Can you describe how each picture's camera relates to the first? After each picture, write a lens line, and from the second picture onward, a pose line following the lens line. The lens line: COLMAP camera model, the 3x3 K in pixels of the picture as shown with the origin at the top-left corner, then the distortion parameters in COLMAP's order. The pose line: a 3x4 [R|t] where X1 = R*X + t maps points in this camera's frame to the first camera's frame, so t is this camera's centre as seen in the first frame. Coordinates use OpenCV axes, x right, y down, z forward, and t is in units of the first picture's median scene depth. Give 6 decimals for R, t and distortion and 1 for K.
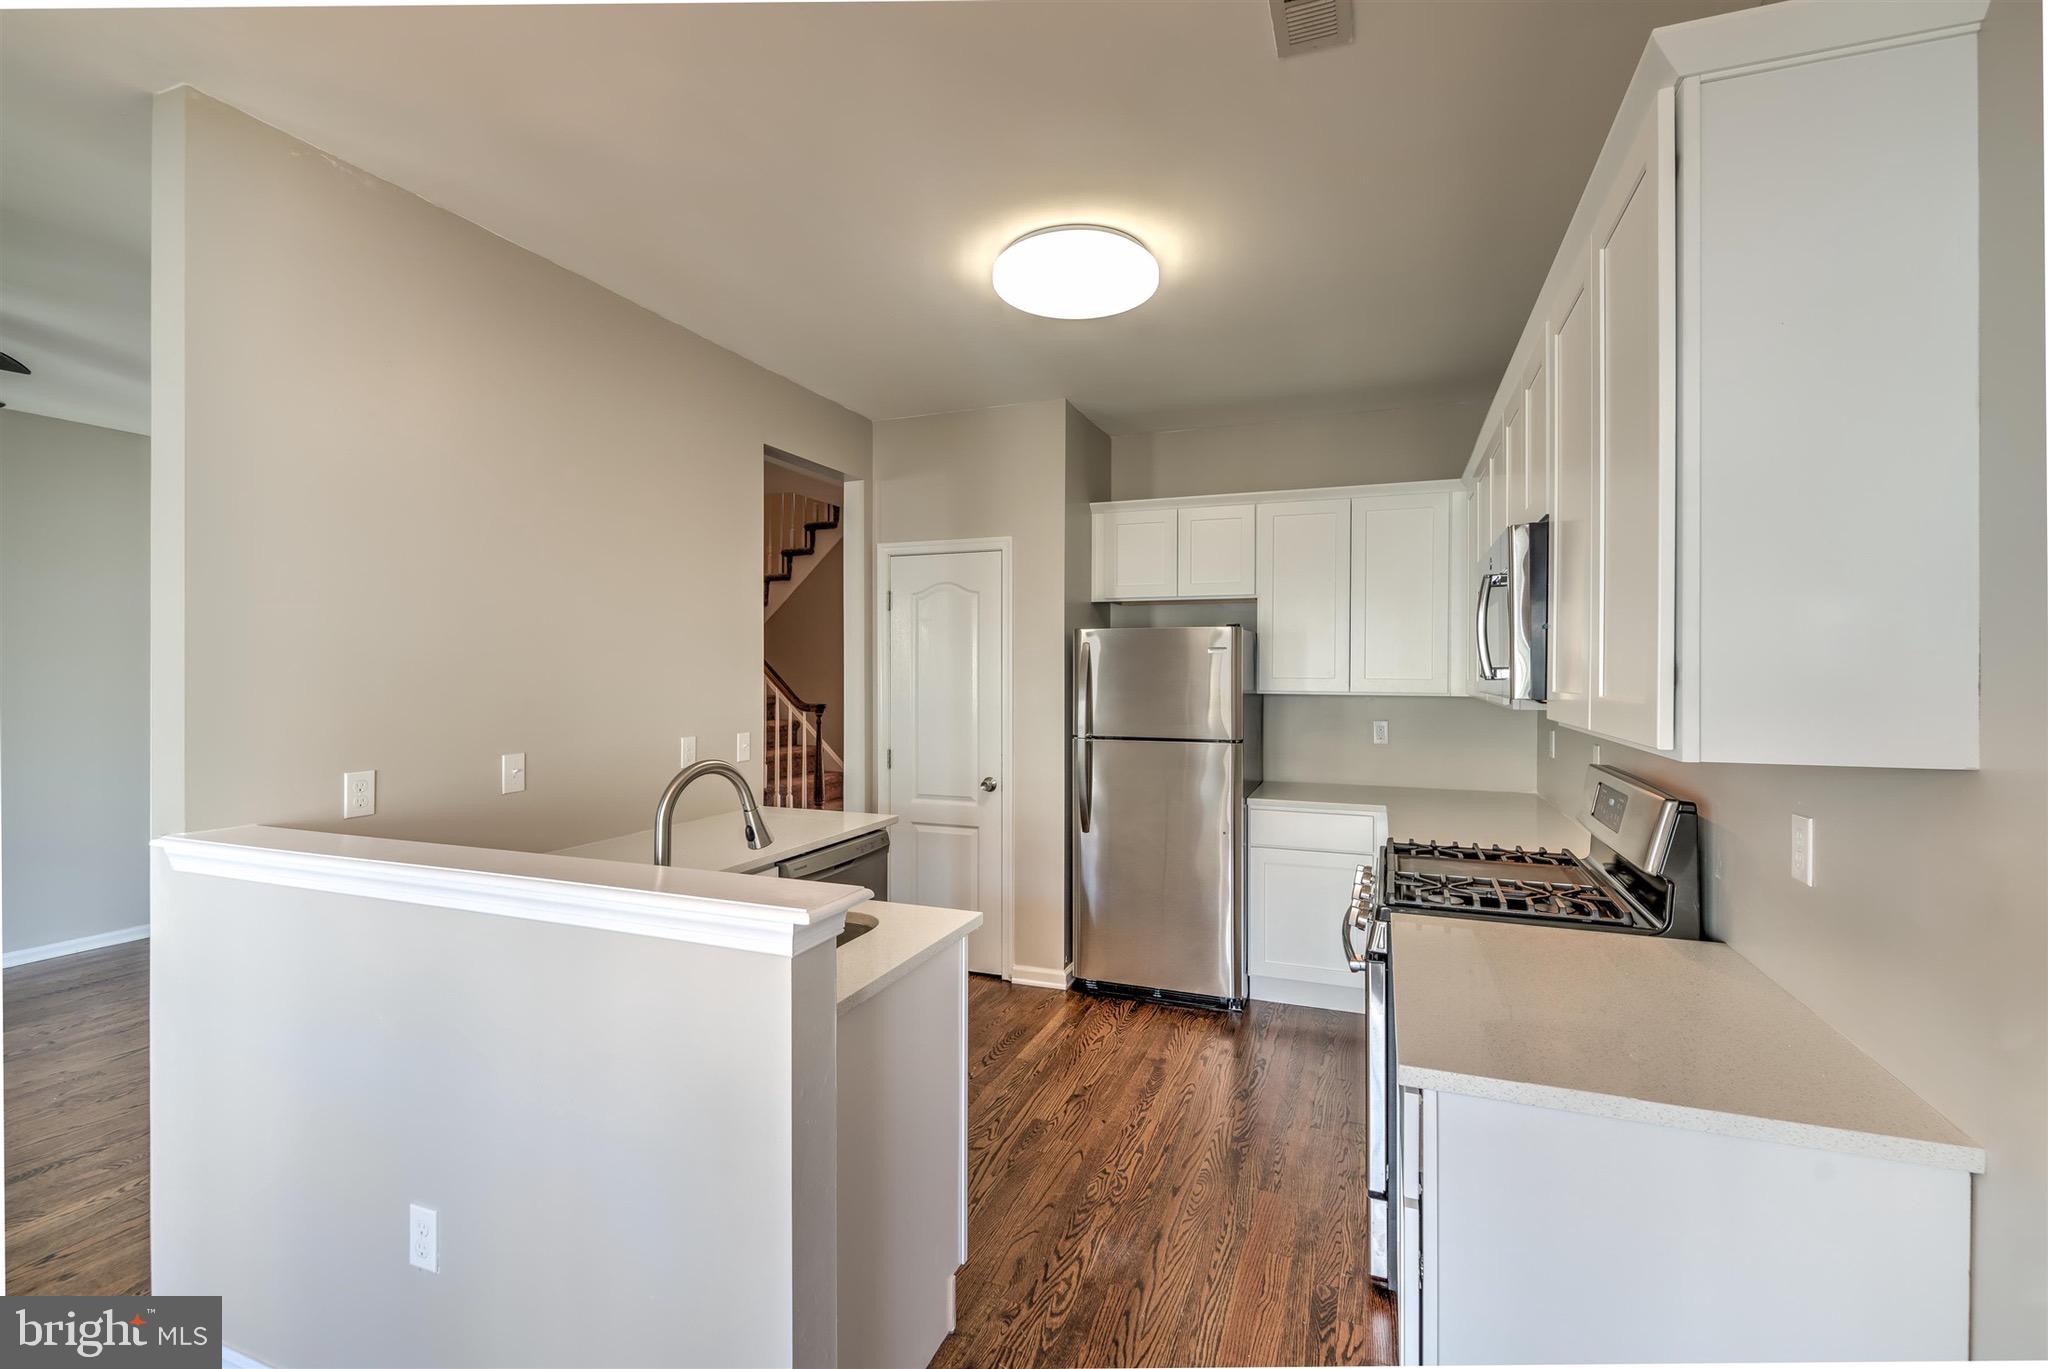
lens RADIAL K [[889.7, 0, 1021.5], [0, 889.7, 672.3], [0, 0, 1]] dist [0.000755, -0.006191]
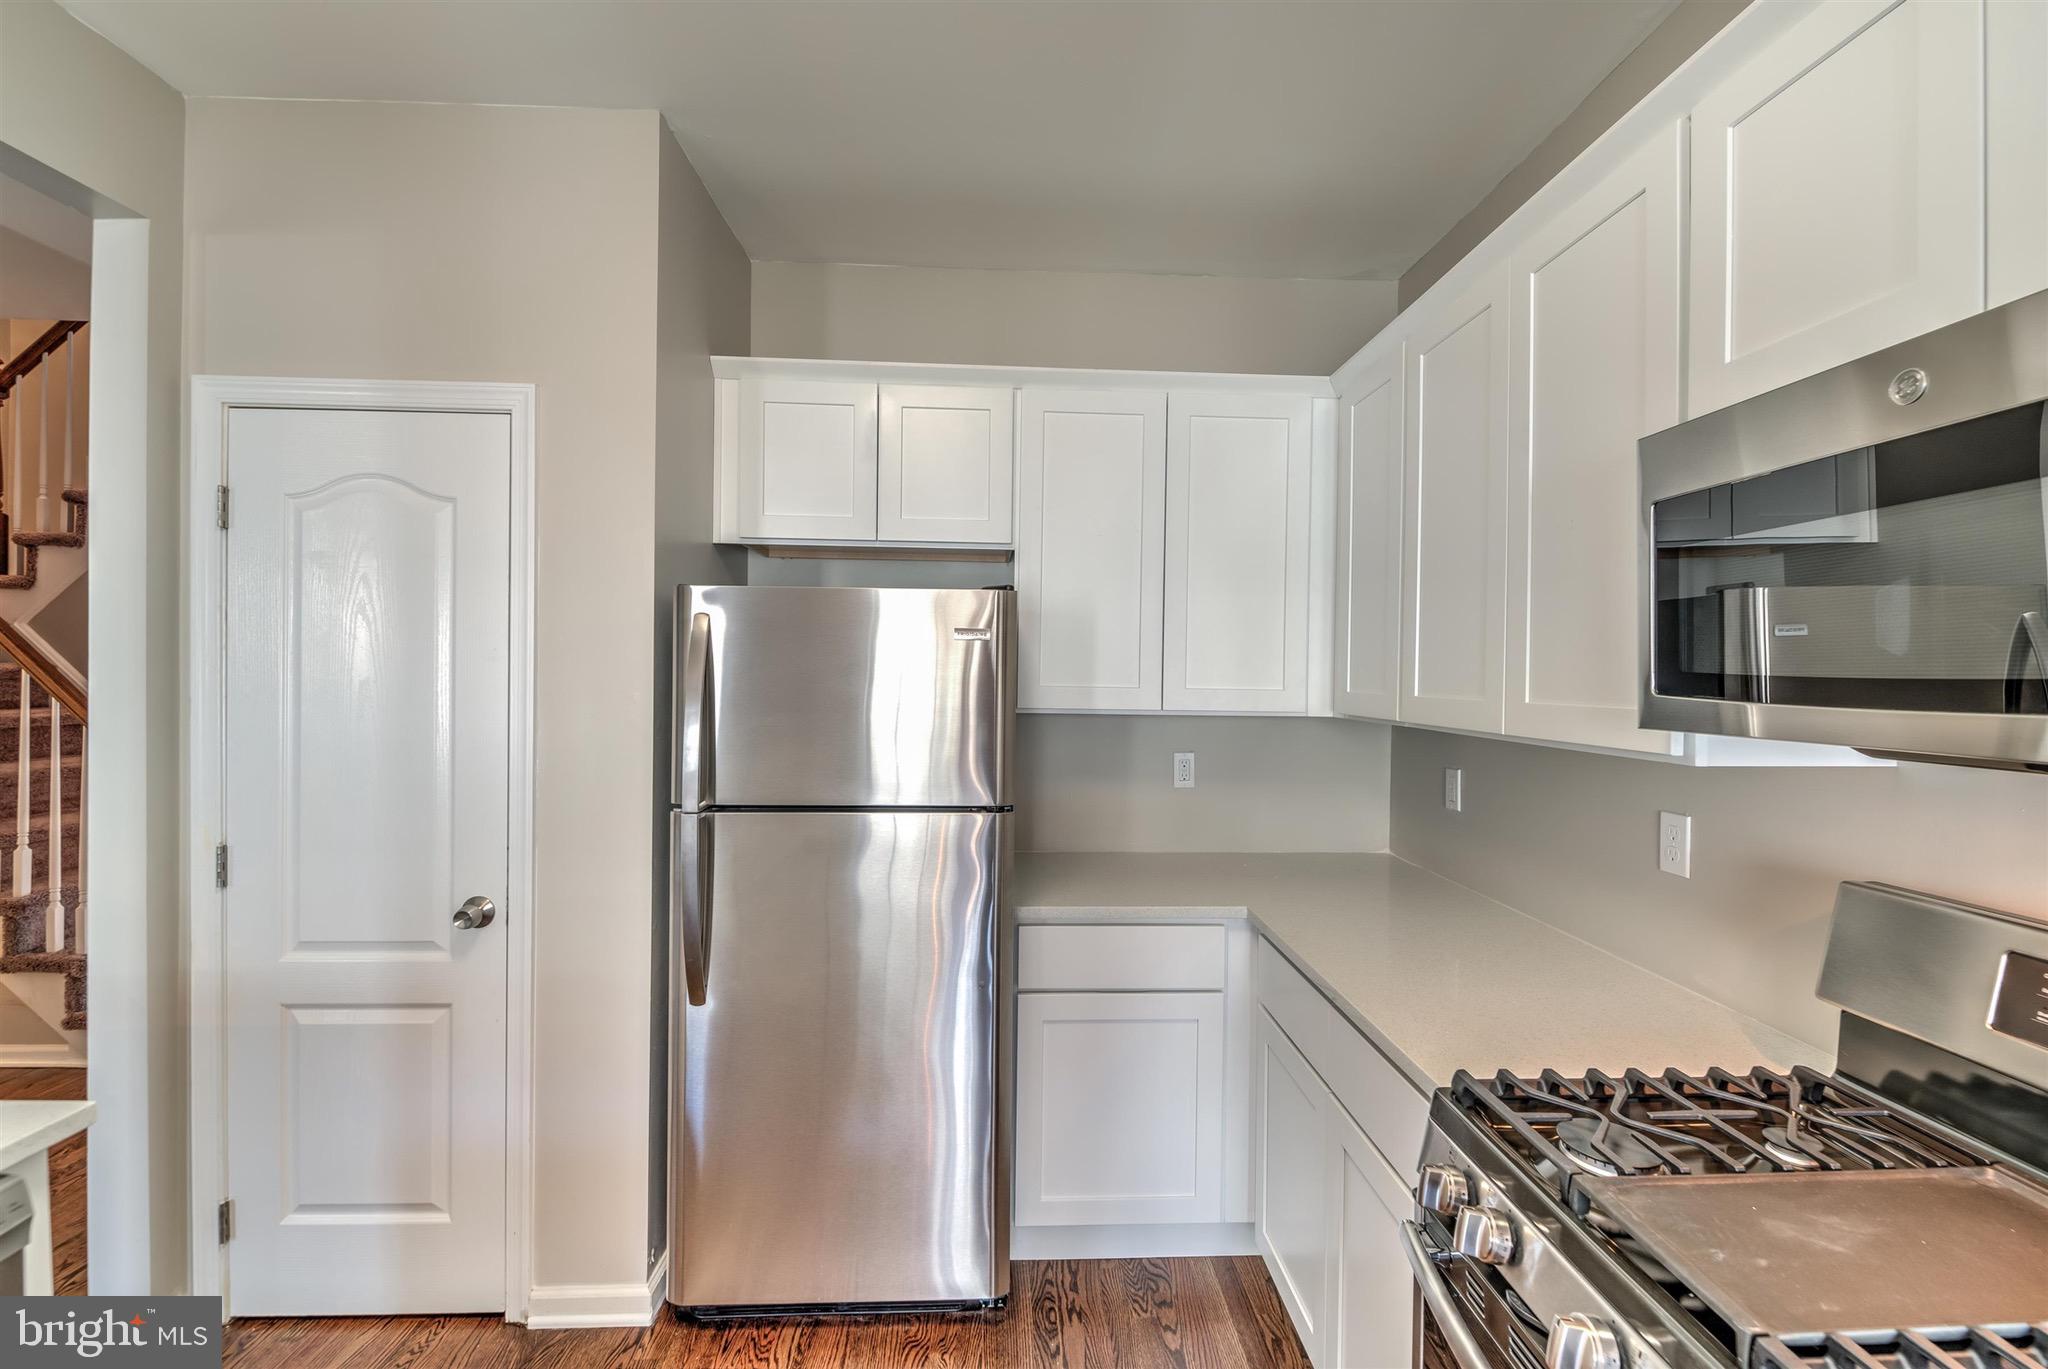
lens RADIAL K [[889.7, 0, 1043.6], [0, 889.7, 674.3], [0, 0, 1]] dist [0.000755, -0.006191]
pose [[0.904152, 0.007745, 0.427140, 0.033854], [-0.009477, 0.999953, 0.001928, -0.002871], [-0.427105, -0.005791, 0.904183, 0.473473]]
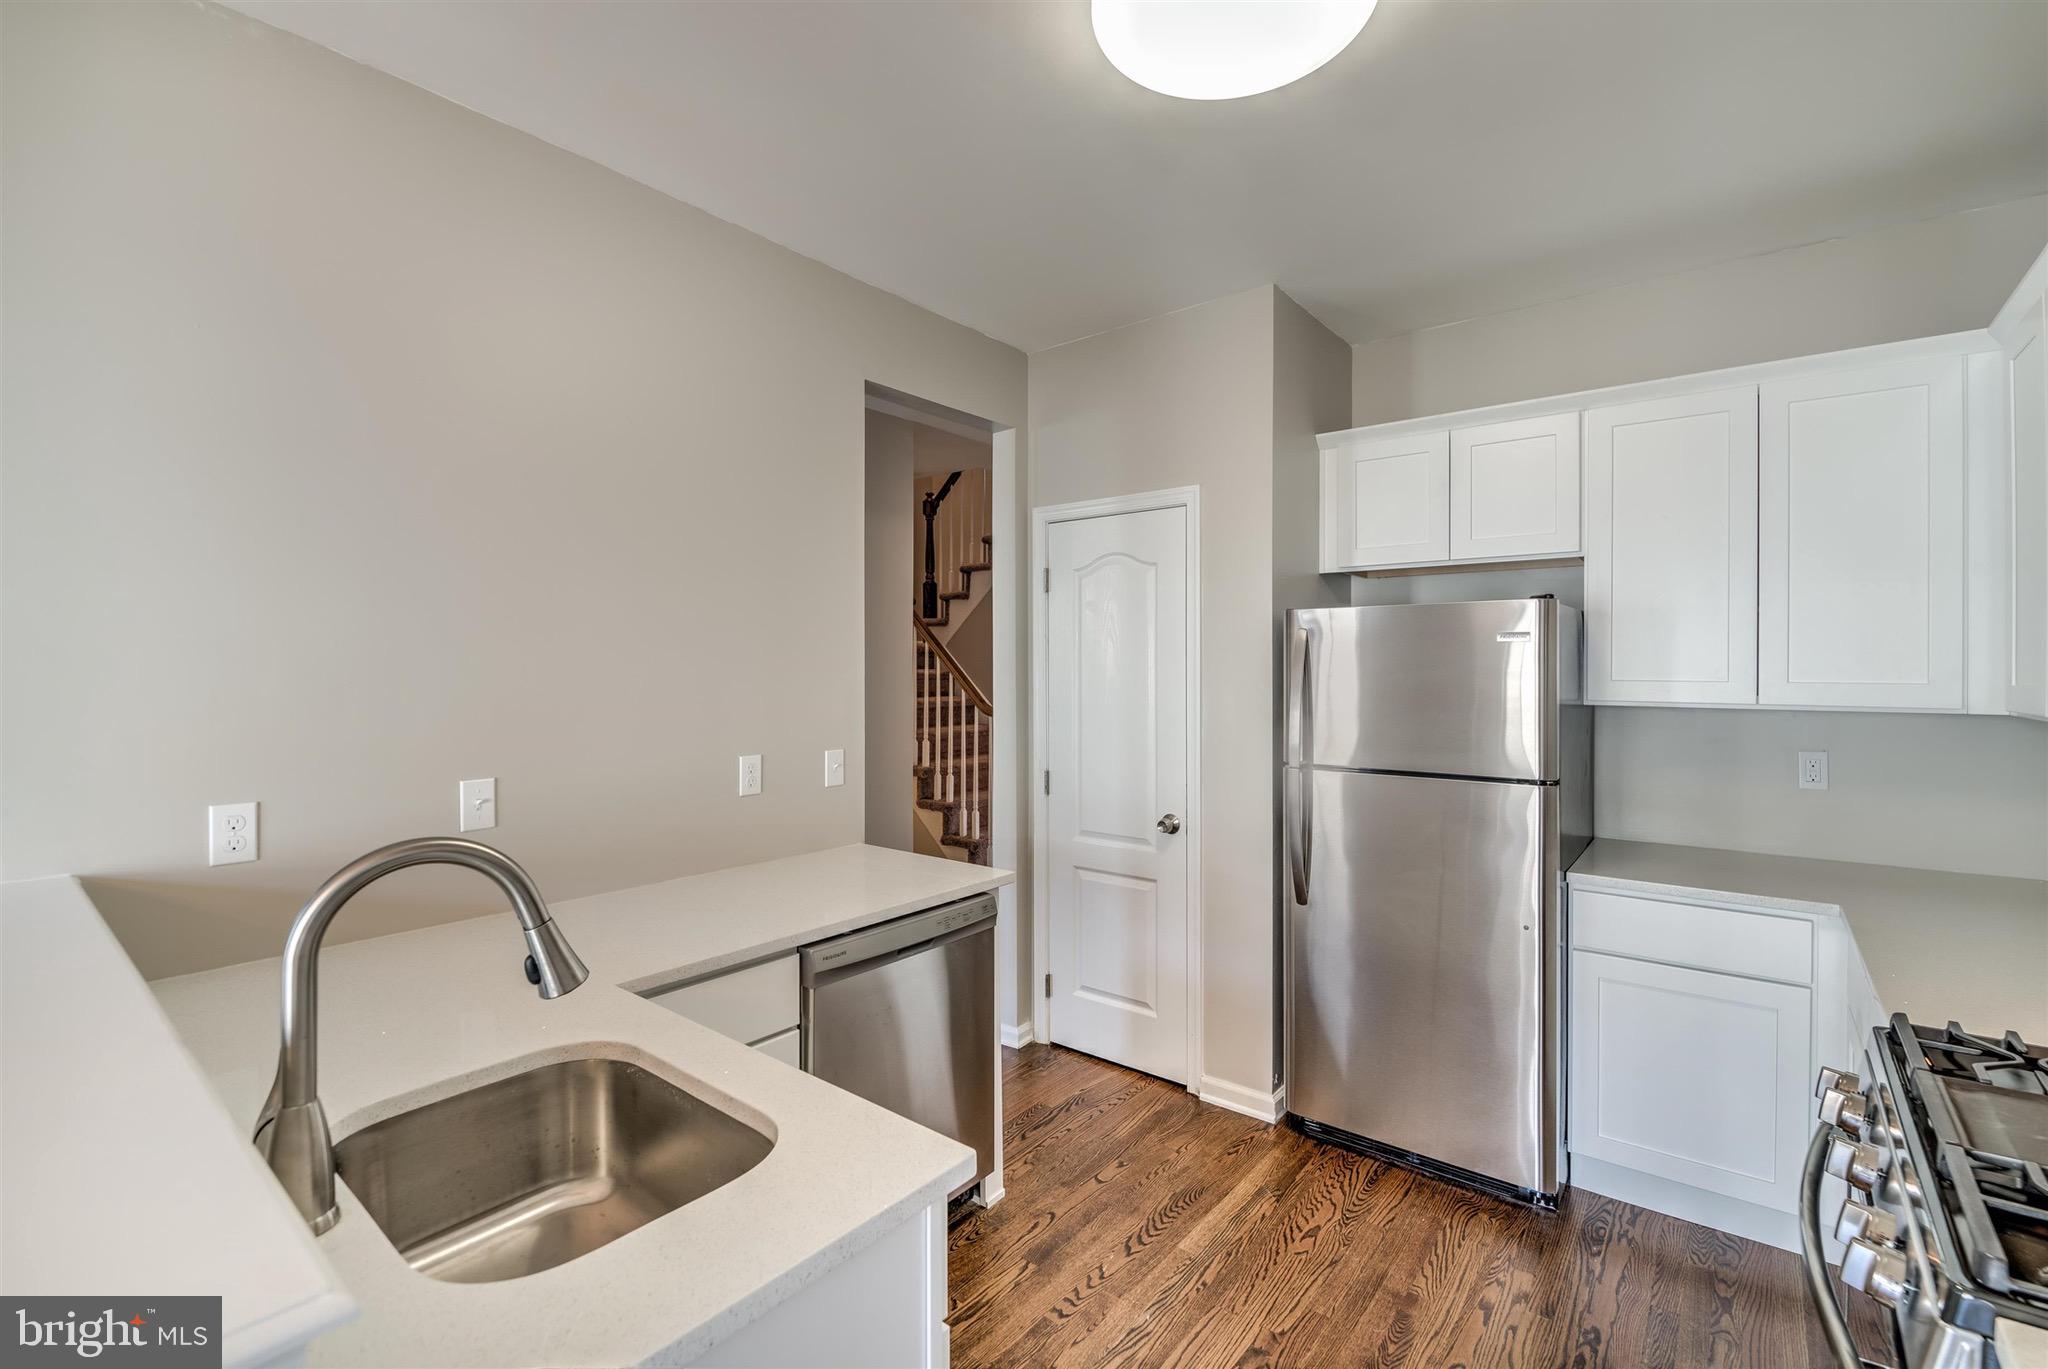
lens RADIAL K [[889.7, 0, 1027.4], [0, 889.7, 668.7], [0, 0, 1]] dist [0.000755, -0.006191]
pose [[0.956428, -0.001285, -0.291965, 0.068938], [0.000768, 0.999998, -0.001887, -0.001305], [0.291967, 0.001581, 0.956427, 0.272493]]
